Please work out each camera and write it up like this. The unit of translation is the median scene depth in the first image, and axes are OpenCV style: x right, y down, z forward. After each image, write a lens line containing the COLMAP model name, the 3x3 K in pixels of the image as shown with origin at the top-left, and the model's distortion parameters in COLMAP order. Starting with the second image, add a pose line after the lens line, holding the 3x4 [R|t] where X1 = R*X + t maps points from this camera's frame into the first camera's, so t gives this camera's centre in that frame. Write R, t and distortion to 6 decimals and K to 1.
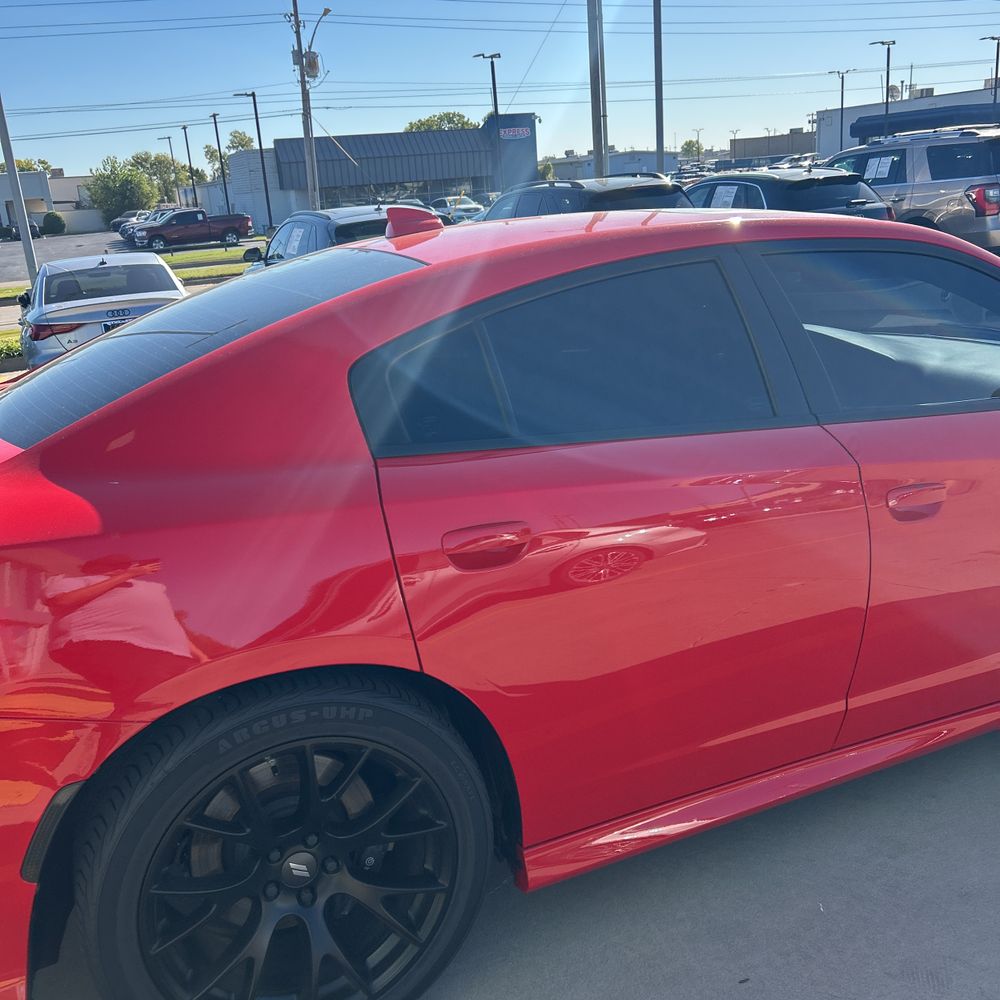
lens RADIAL K [[1011.8, 0, 475.6], [0, 1011.8, 487.7], [0, 0, 1]] dist [0.006682, 0.000000]
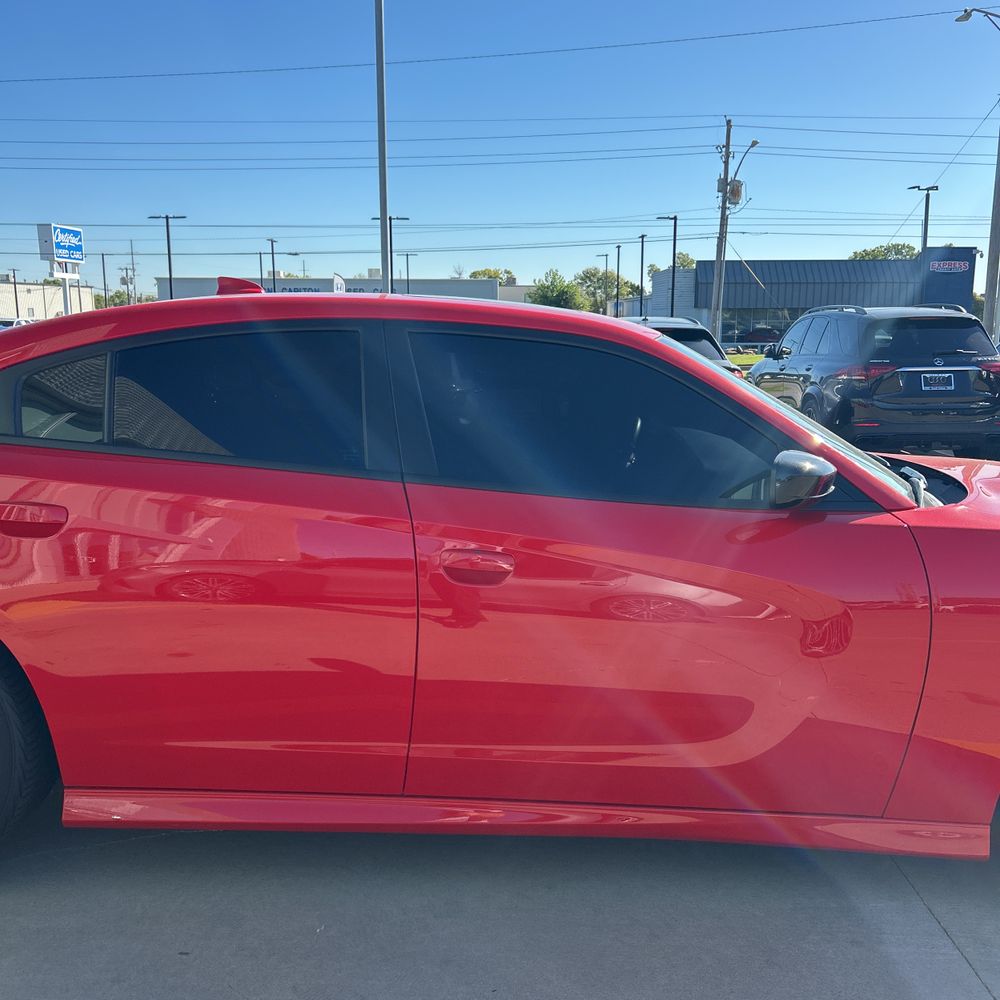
lens RADIAL K [[1011.8, 0, 497.4], [0, 1011.8, 479.0], [0, 0, 1]] dist [0.006682, 0.000000]
pose [[0.918599, 0.129339, -0.373426, 0.141012], [-0.173102, 0.981143, -0.085990, 0.001822], [0.355262, 0.143631, 0.923666, 0.002731]]
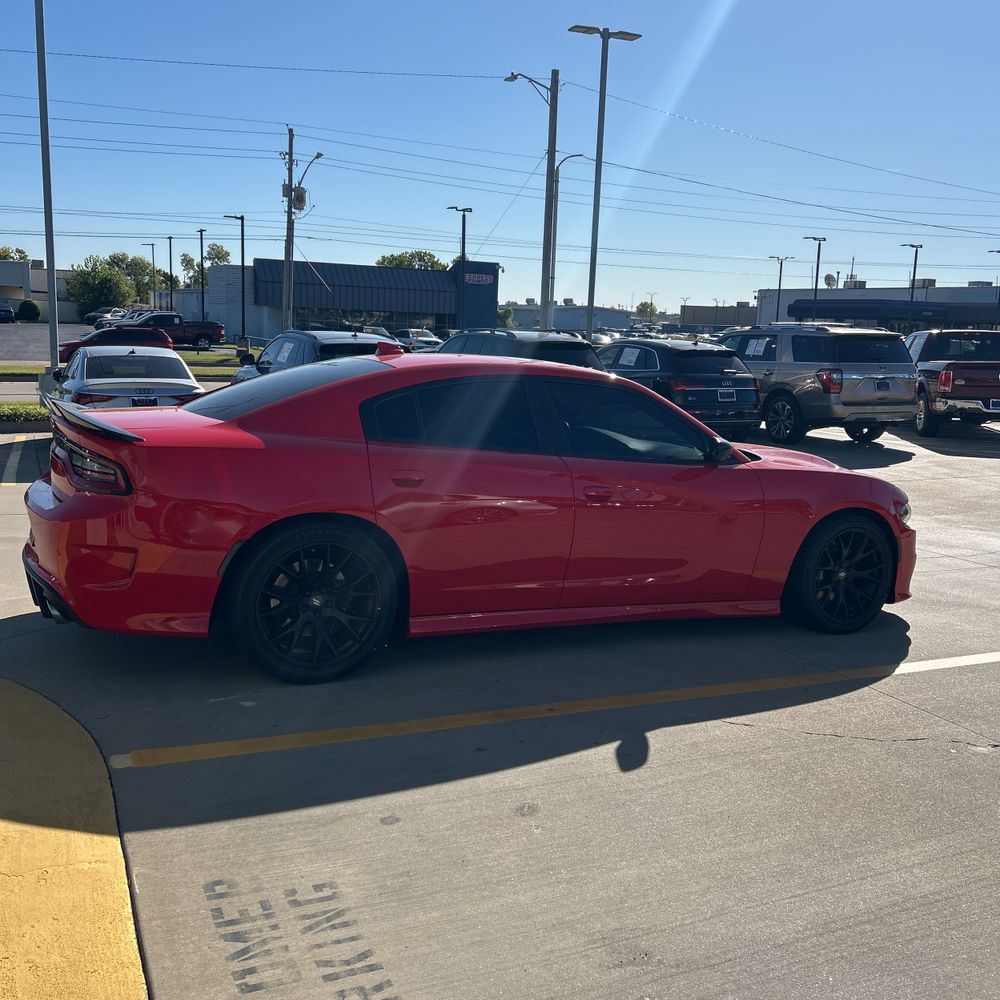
lens RADIAL K [[1011.8, 0, 482.0], [0, 1011.8, 481.8], [0, 0, 1]] dist [0.006682, 0.000000]
pose [[0.993031, 0.102500, 0.058173, 0.007001], [-0.093833, 0.986255, -0.136003, 0.053850], [-0.071313, 0.129597, 0.988999, -0.205435]]
